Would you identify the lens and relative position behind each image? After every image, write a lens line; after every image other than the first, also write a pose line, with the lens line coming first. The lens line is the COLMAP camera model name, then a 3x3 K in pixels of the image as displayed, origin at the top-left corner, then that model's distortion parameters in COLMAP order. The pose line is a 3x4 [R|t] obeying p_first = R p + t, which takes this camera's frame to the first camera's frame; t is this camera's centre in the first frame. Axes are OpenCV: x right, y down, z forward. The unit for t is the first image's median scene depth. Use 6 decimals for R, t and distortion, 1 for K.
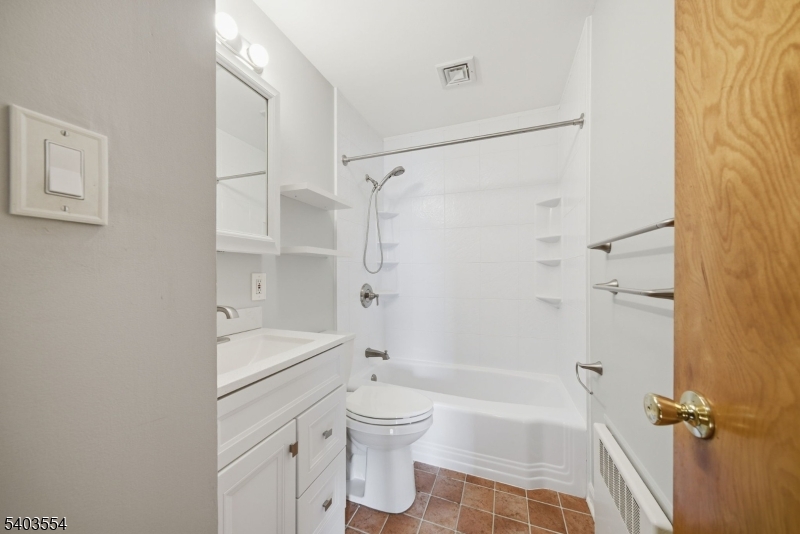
lens RADIAL K [[275.6, 0, 400.2], [0, 275.6, 269.6], [0, 0, 1]] dist [-0.002345, 0.000545]
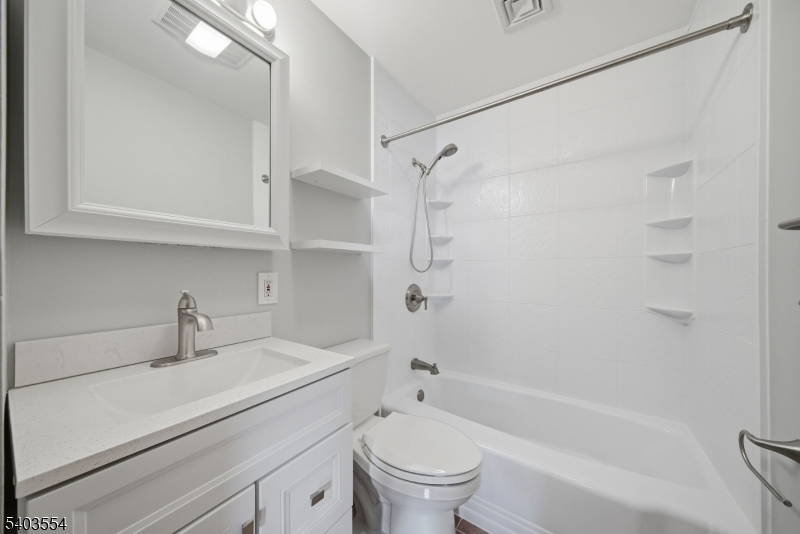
lens RADIAL K [[275.6, 0, 399.7], [0, 275.6, 267.9], [0, 0, 1]] dist [-0.002345, 0.000545]
pose [[0.968825, 0.000471, -0.247747, 0.065844], [0.000041, 0.999998, 0.002063, -0.001881], [0.247748, -0.002009, 0.968822, 0.191040]]
